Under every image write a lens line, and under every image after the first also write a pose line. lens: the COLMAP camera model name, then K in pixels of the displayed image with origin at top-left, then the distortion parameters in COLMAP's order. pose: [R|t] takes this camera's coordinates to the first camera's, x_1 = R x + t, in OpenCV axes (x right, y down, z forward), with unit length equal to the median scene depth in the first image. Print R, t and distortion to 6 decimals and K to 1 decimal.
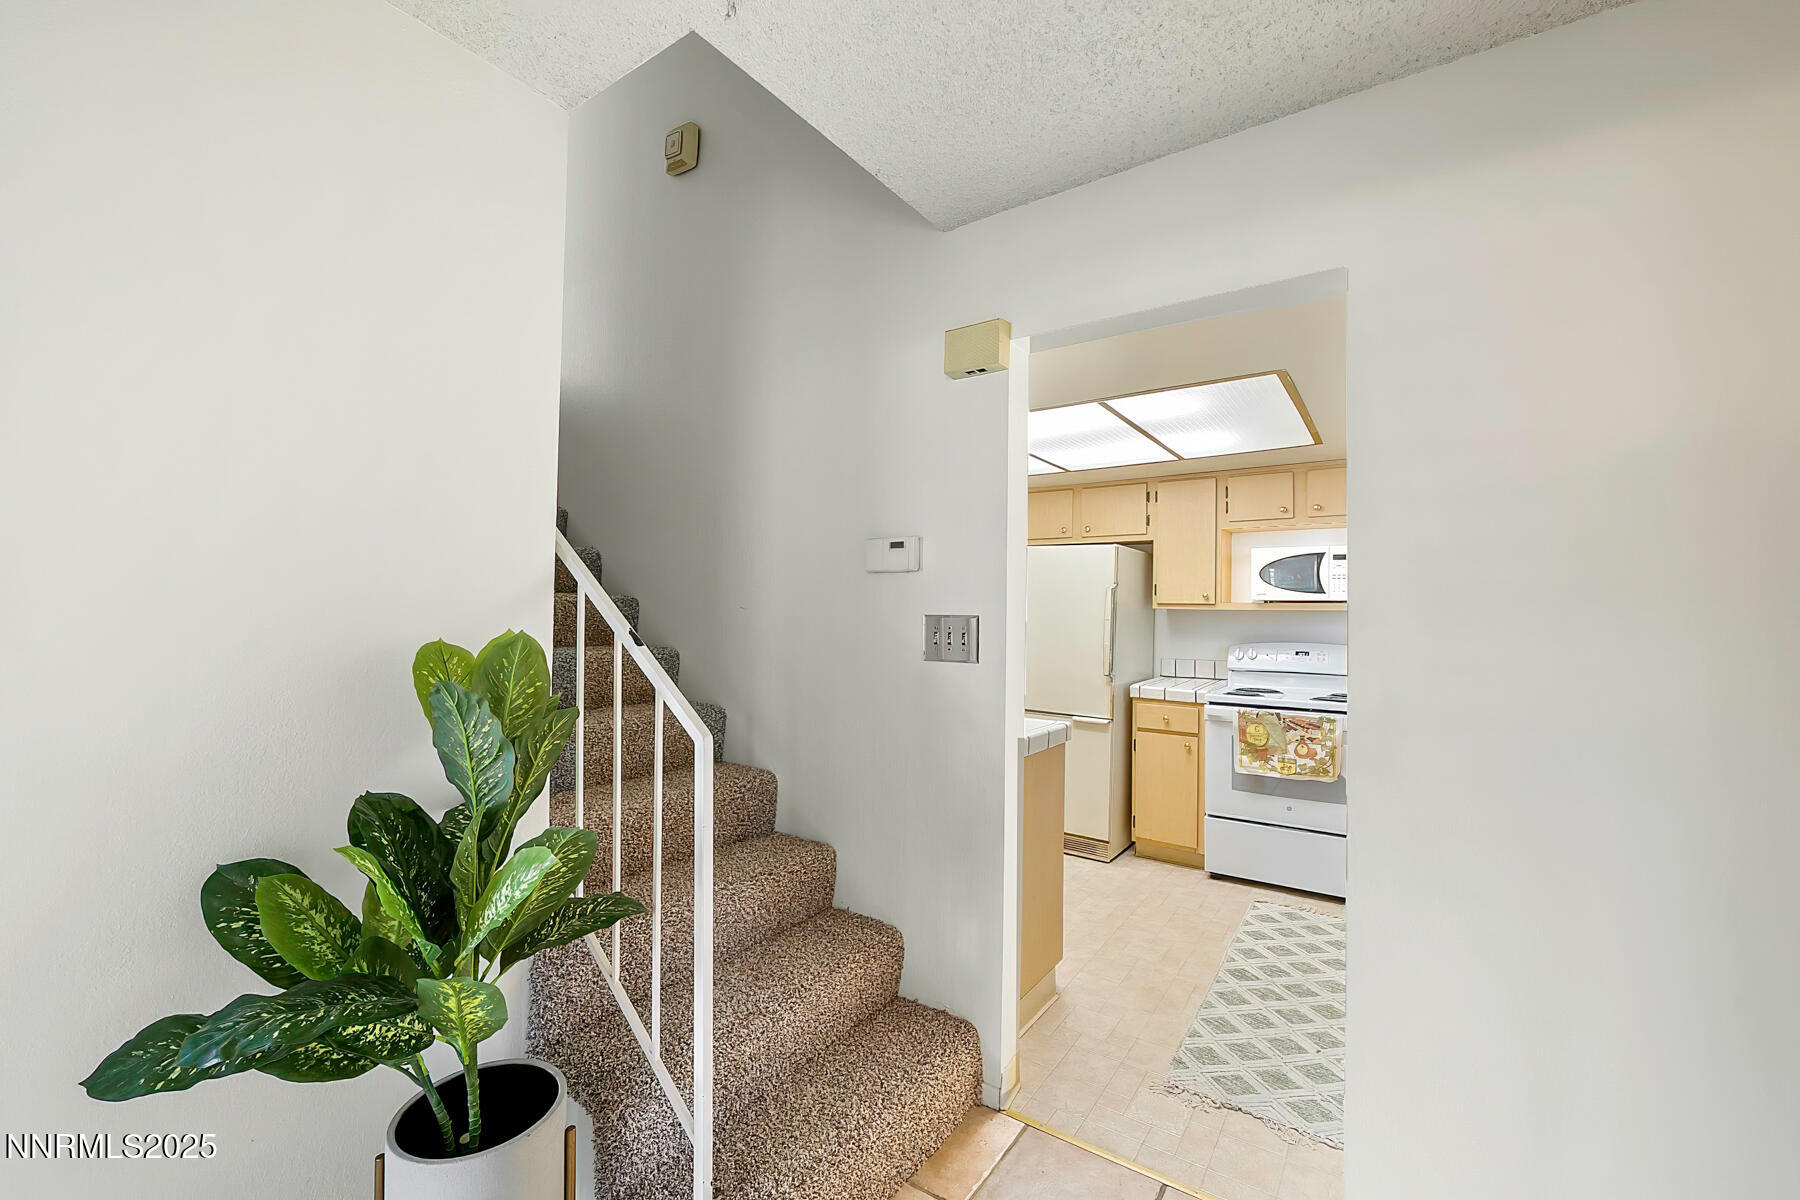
lens RADIAL K [[731.5, 0, 896.6], [0, 731.5, 596.8], [0, 0, 1]] dist [-0.008321, -0.000208]
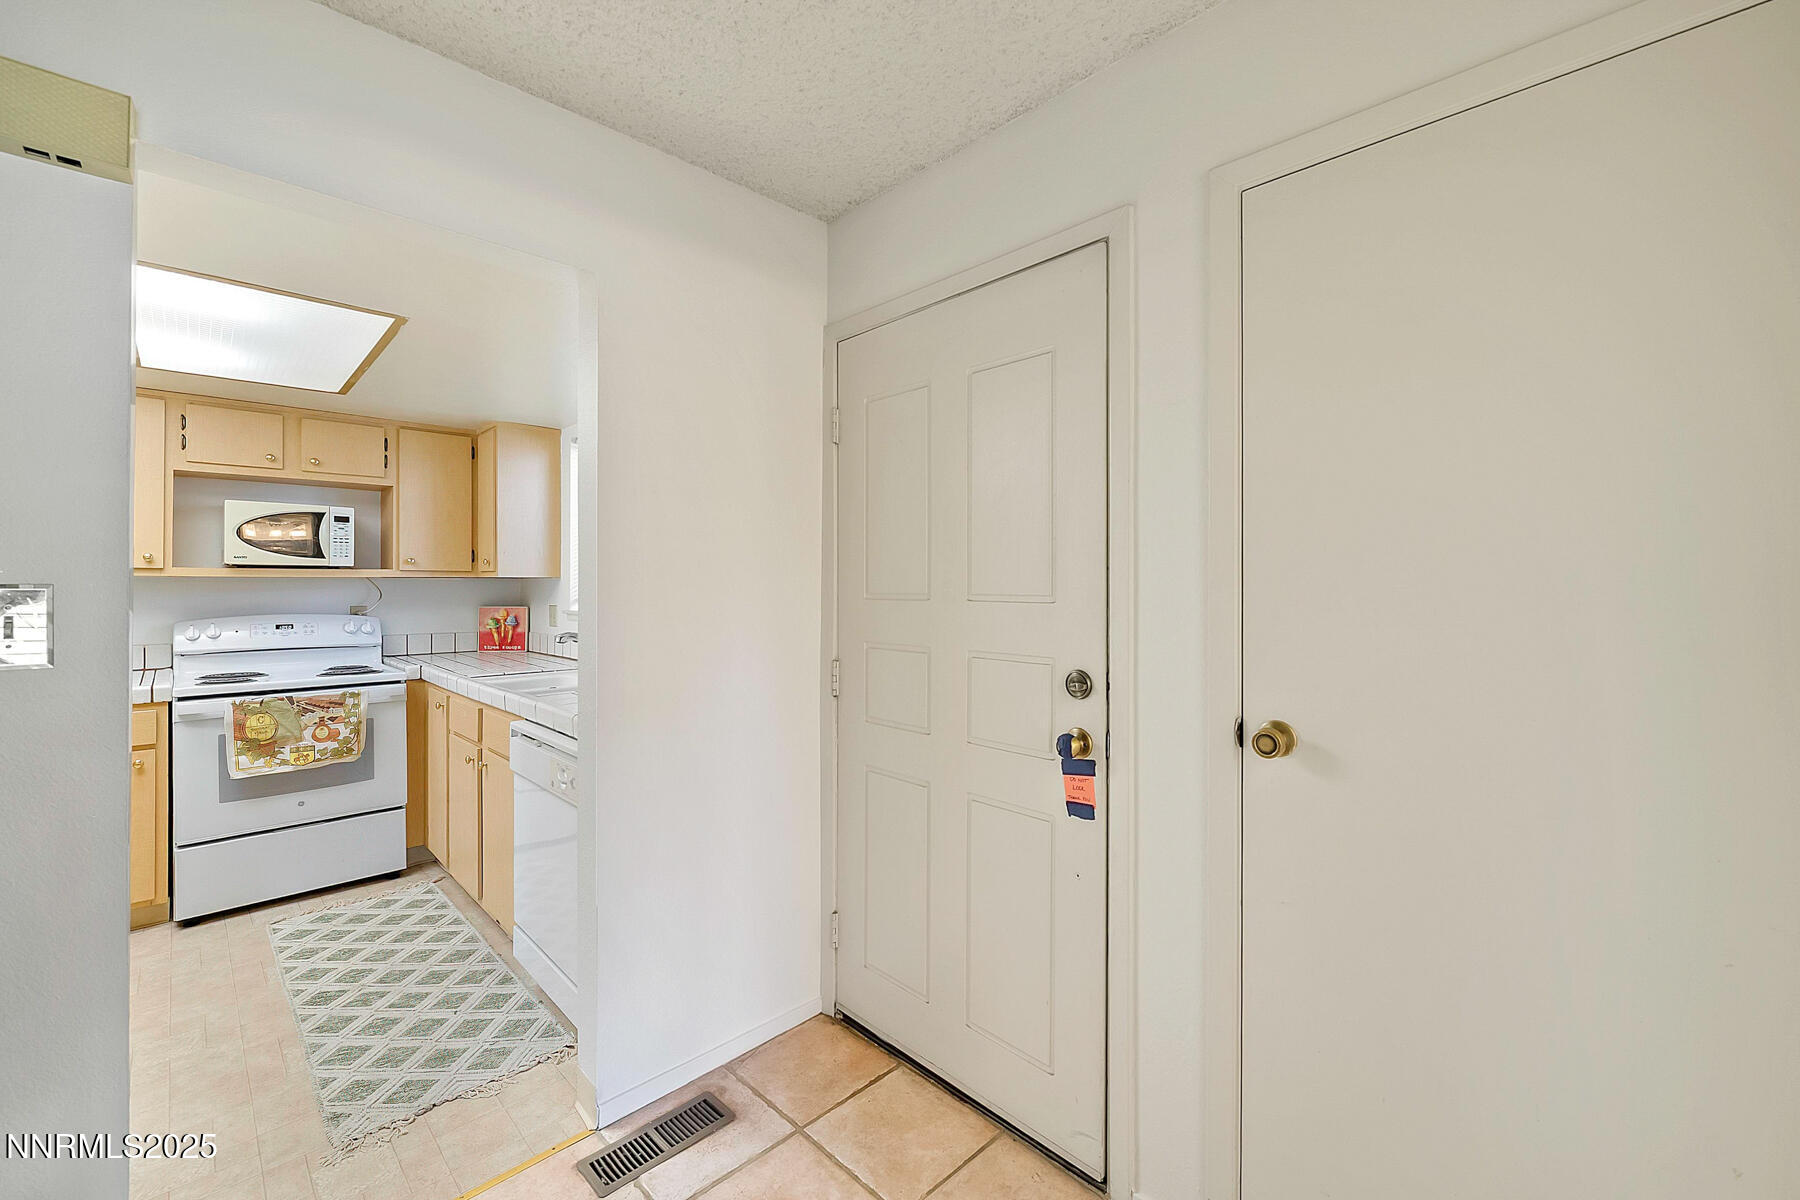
lens RADIAL K [[731.5, 0, 907.0], [0, 731.5, 585.9], [0, 0, 1]] dist [-0.008321, -0.000208]
pose [[0.178928, -0.011598, 0.983794, -0.184123], [-0.017041, 0.999744, 0.014886, 0.004102], [-0.983715, -0.019429, 0.178684, 0.133043]]
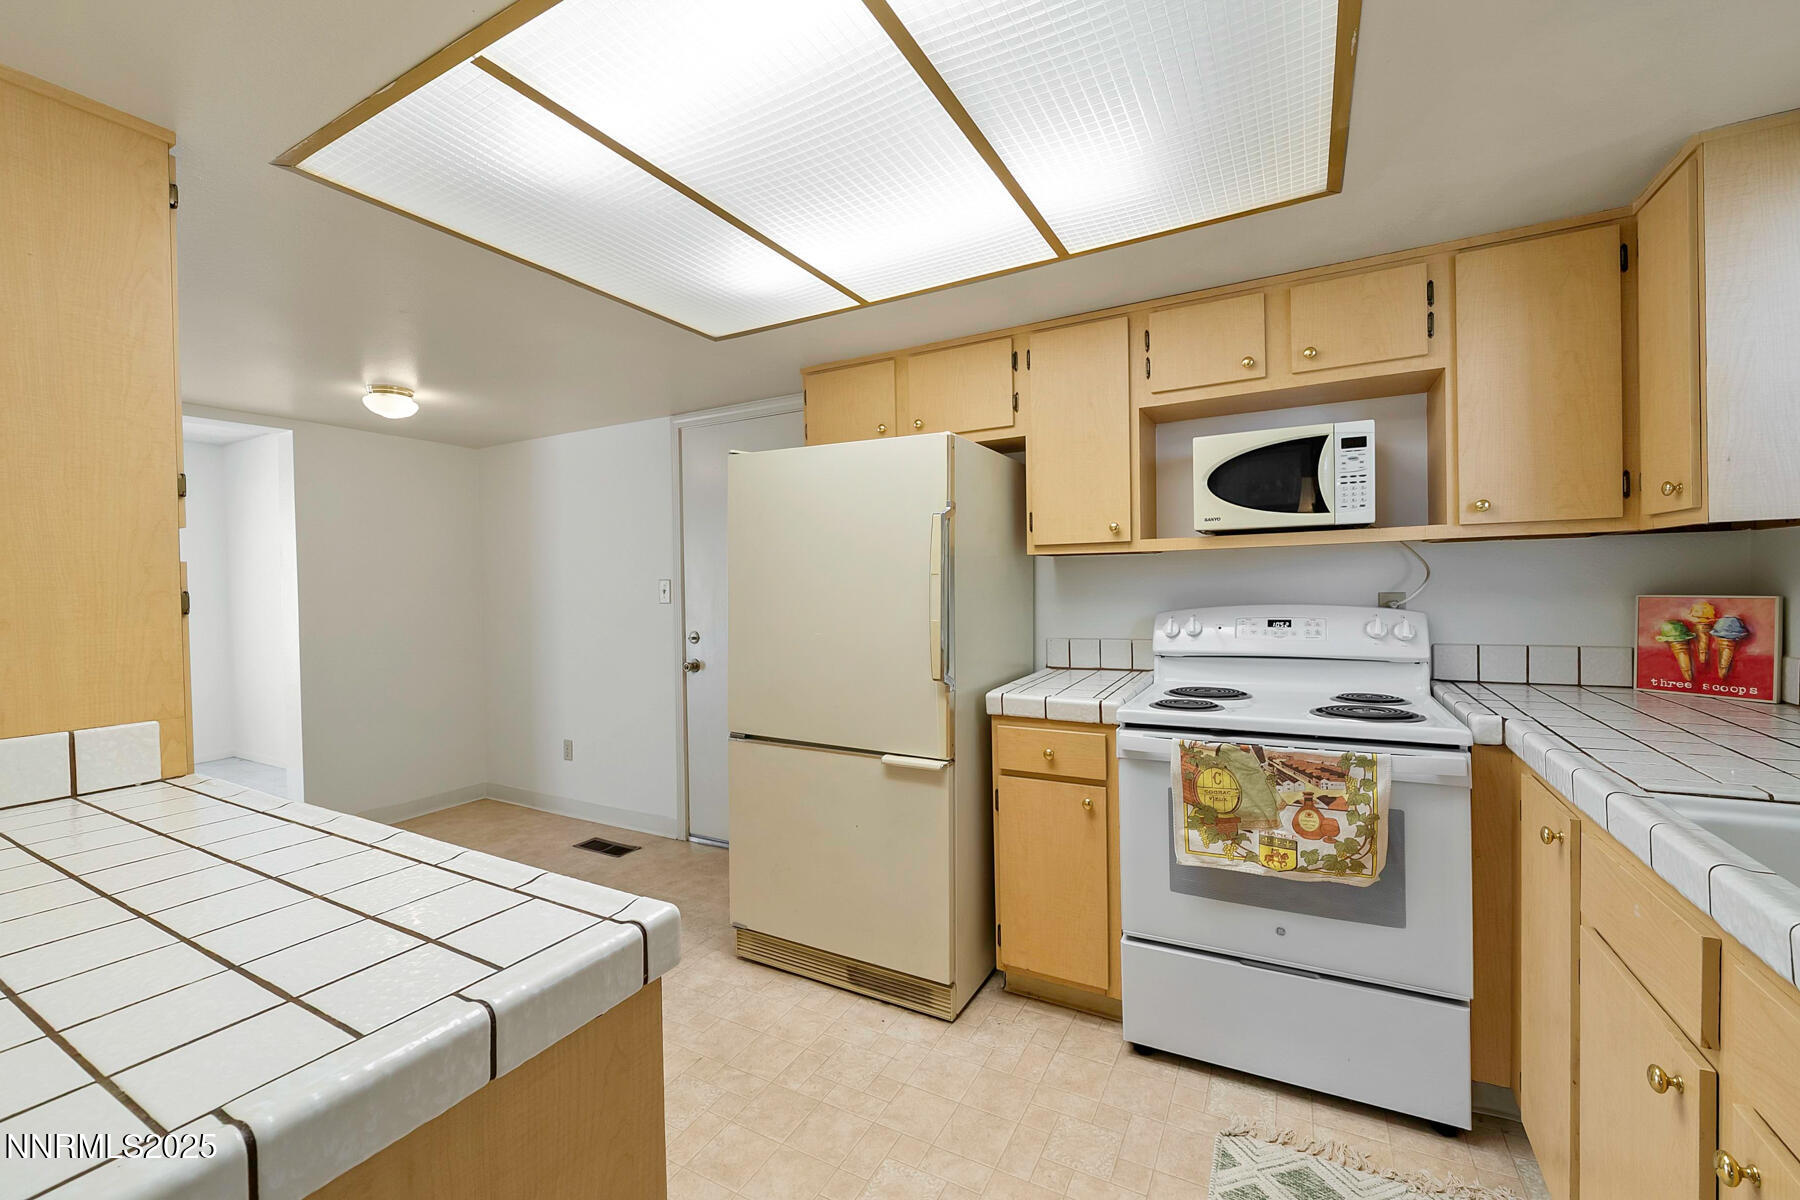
lens RADIAL K [[731.5, 0, 891.3], [0, 731.5, 596.8], [0, 0, 1]] dist [-0.008321, -0.000208]
pose [[0.994652, -0.035073, 0.097148, 0.223740], [0.031674, 0.998839, 0.036305, 0.030000], [-0.098309, -0.033034, 0.994608, 0.522093]]
